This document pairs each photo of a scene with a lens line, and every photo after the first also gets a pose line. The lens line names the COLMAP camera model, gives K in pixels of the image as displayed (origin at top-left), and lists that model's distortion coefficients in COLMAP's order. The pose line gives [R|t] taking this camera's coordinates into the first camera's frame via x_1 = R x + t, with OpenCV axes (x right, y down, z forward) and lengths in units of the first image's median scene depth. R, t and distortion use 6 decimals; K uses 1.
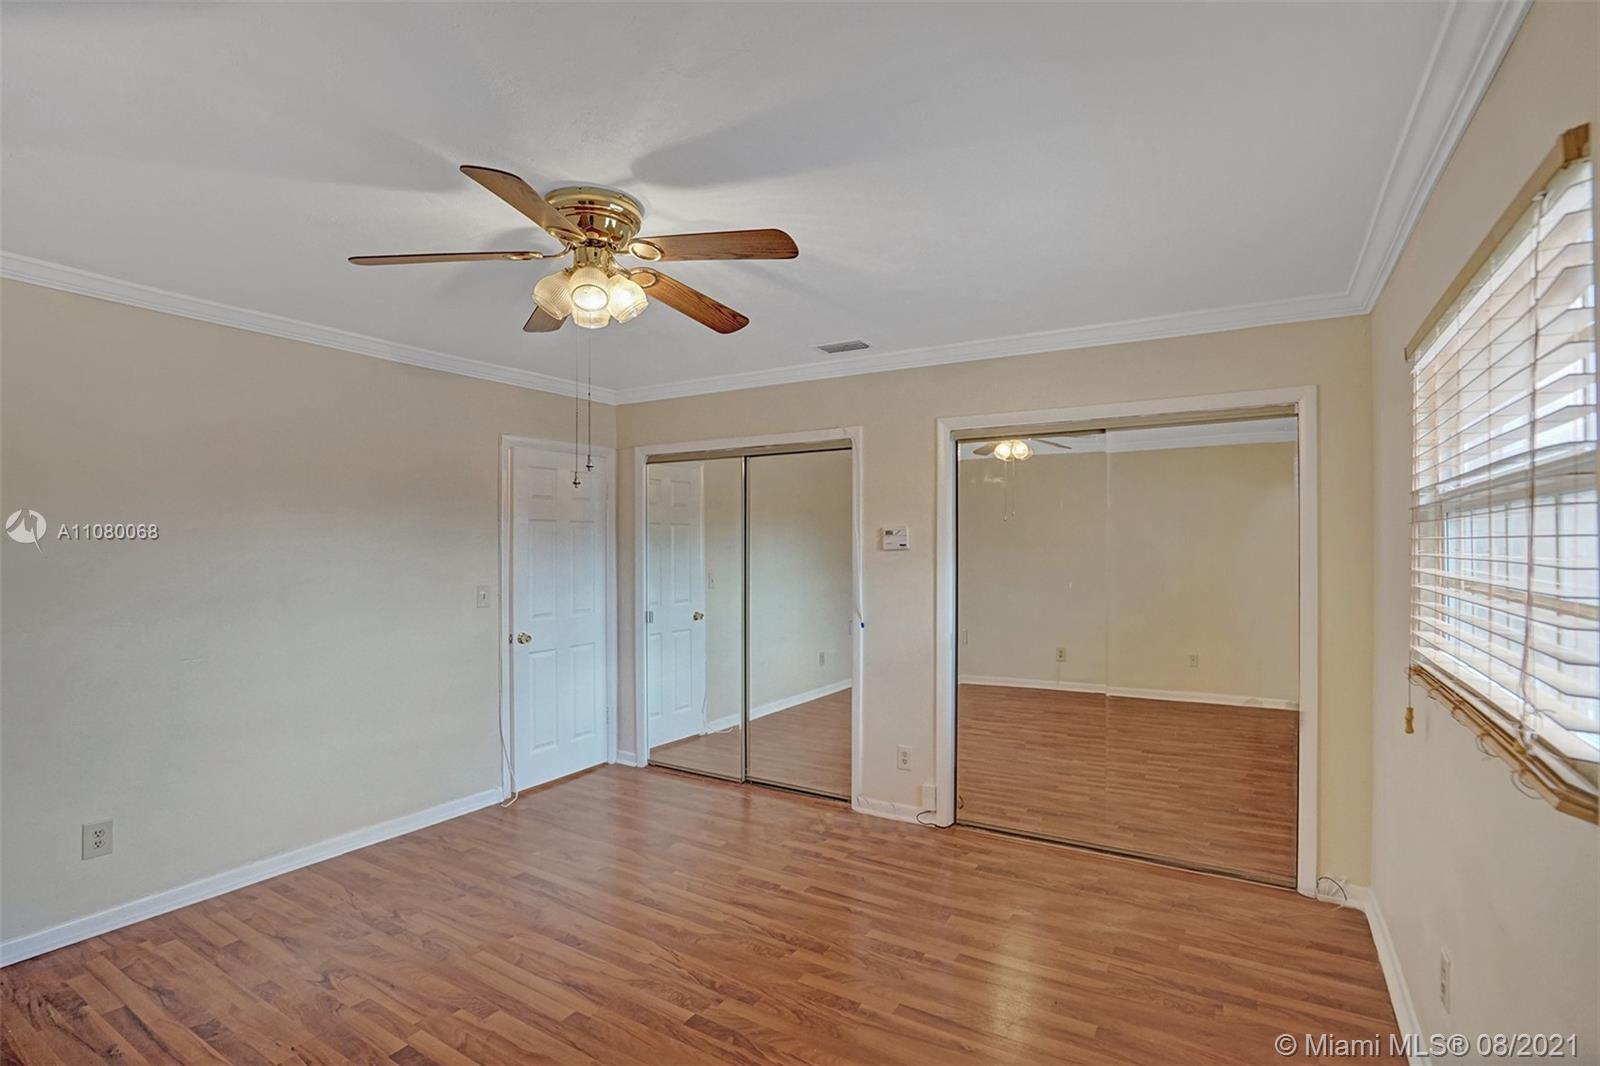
lens RADIAL K [[750.8, 0, 800.8], [0, 750.8, 540.5], [0, 0, 1]] dist [-0.039781, 0.006567]
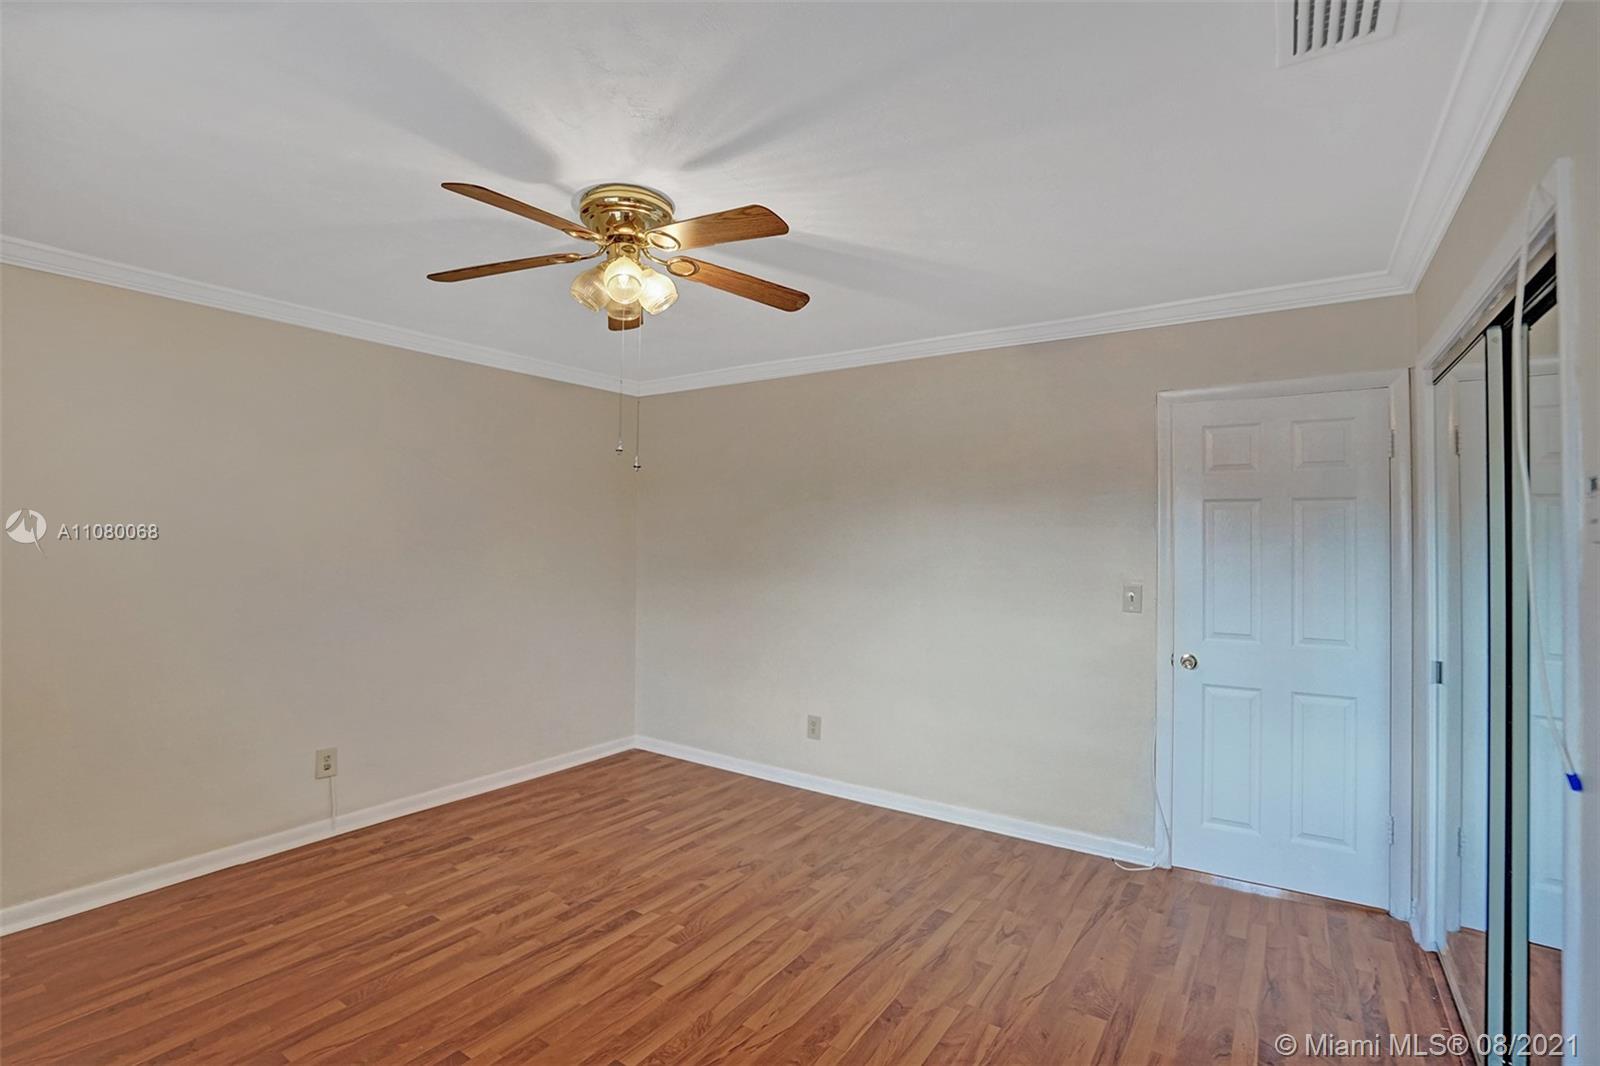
lens RADIAL K [[750.8, 0, 792.0], [0, 750.8, 527.9], [0, 0, 1]] dist [-0.039781, 0.006567]
pose [[-0.048091, -0.014269, -0.998741, 0.551019], [-0.003849, 0.999893, -0.014101, 0.017155], [0.998836, 0.003166, -0.048141, 0.948917]]
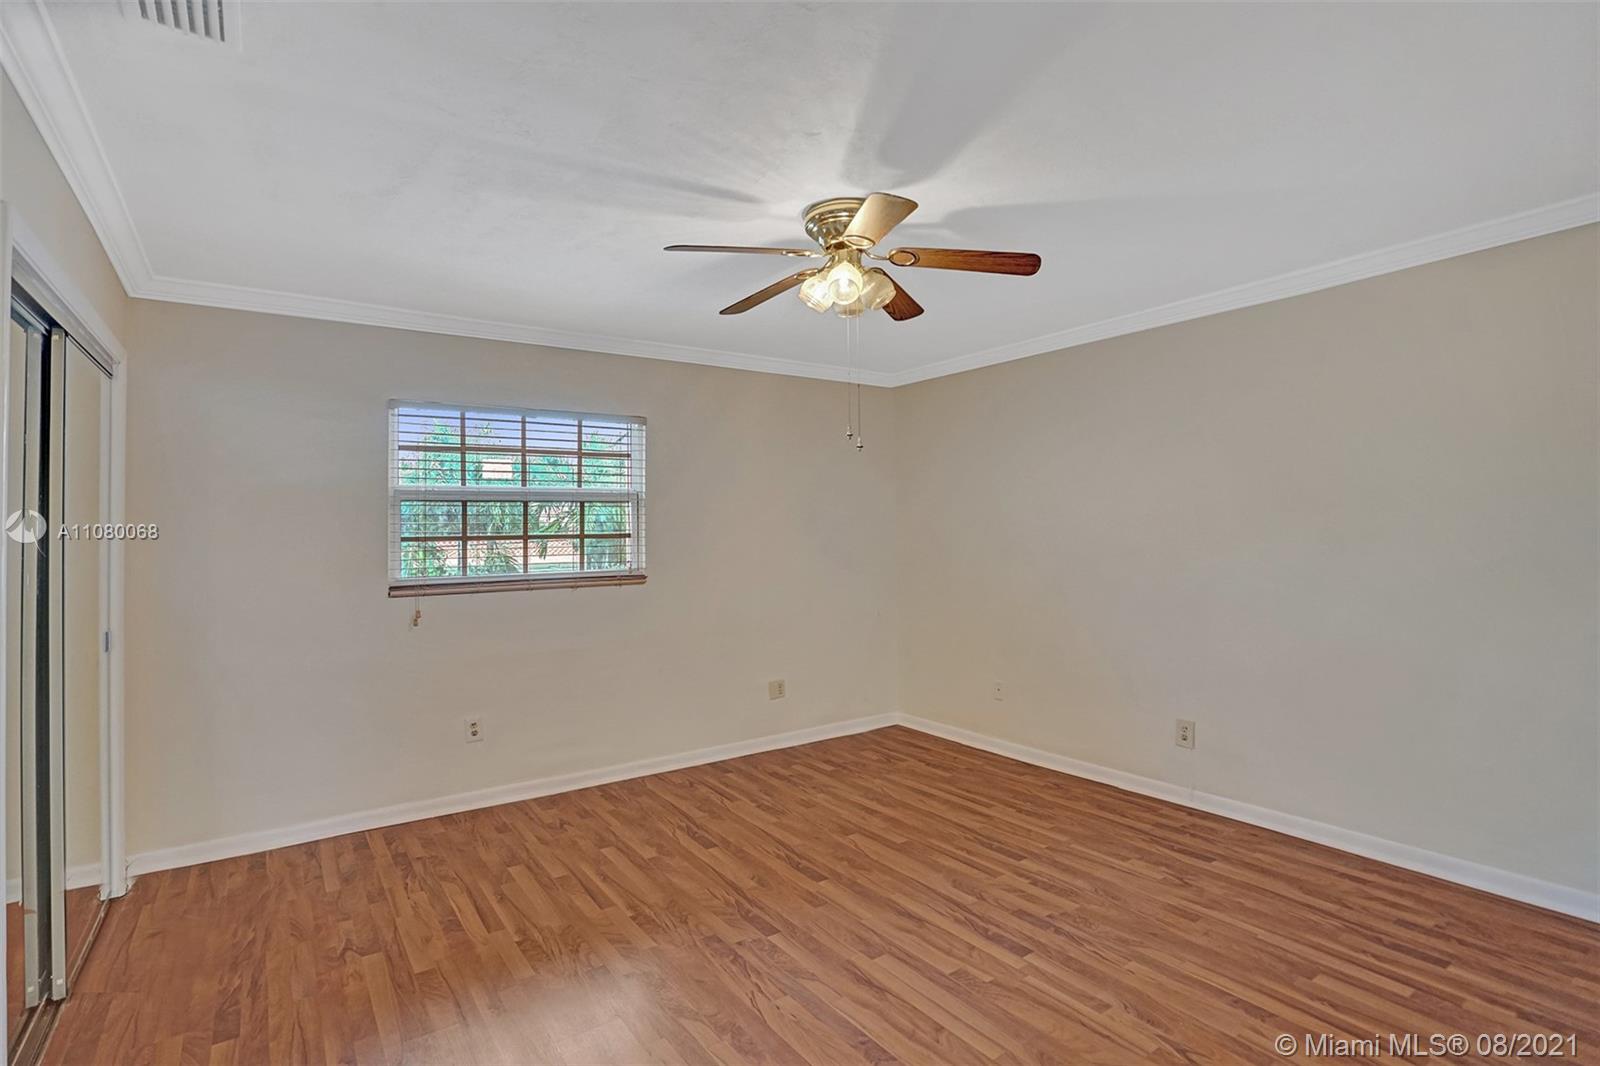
lens RADIAL K [[787.2, 0, 802.7], [0, 787.2, 508.9], [0, 0, 1]] dist [-0.033611, 0.002003]
pose [[-0.916440, 0.026870, 0.399270, -0.513157], [0.015264, 0.999364, -0.032221, 0.040038], [-0.399881, -0.023434, -0.916267, 1.577497]]
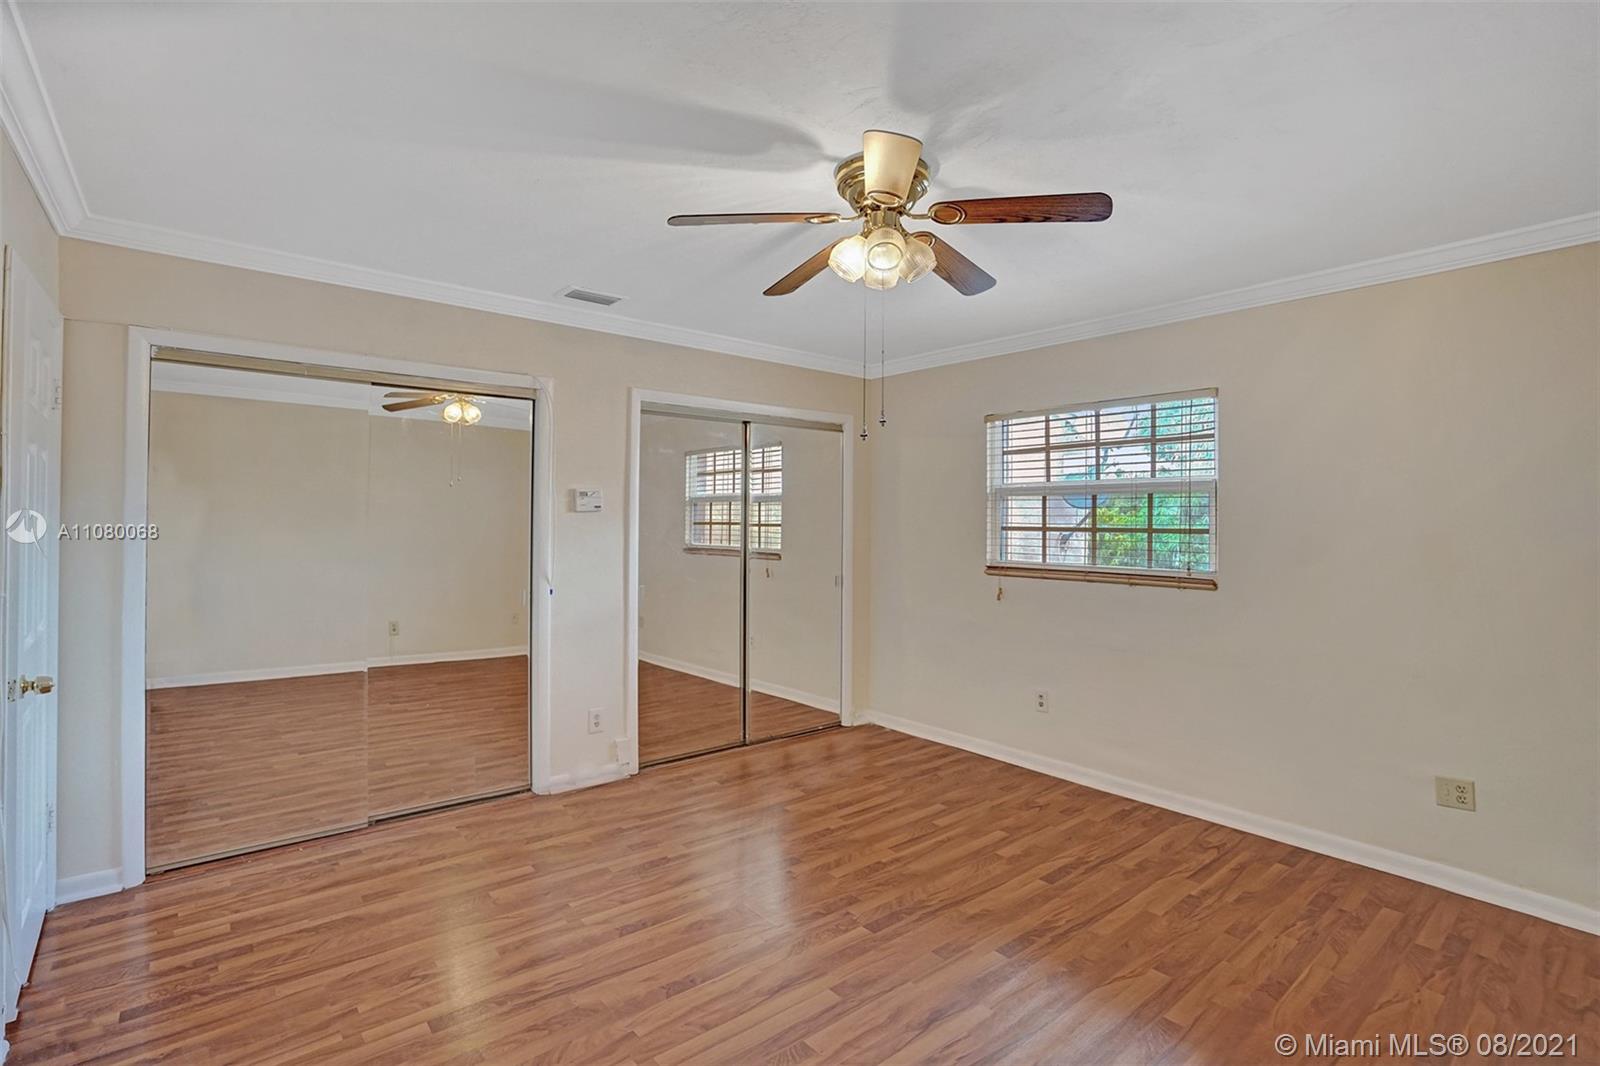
lens RADIAL K [[750.8, 0, 787.4], [0, 750.8, 512.0], [0, 0, 1]] dist [-0.039781, 0.006567]
pose [[0.339213, 0.015418, 0.940583, -0.951982], [-0.011675, 0.999858, -0.012179, 0.028914], [-0.940637, -0.006850, 0.339345, 0.567532]]
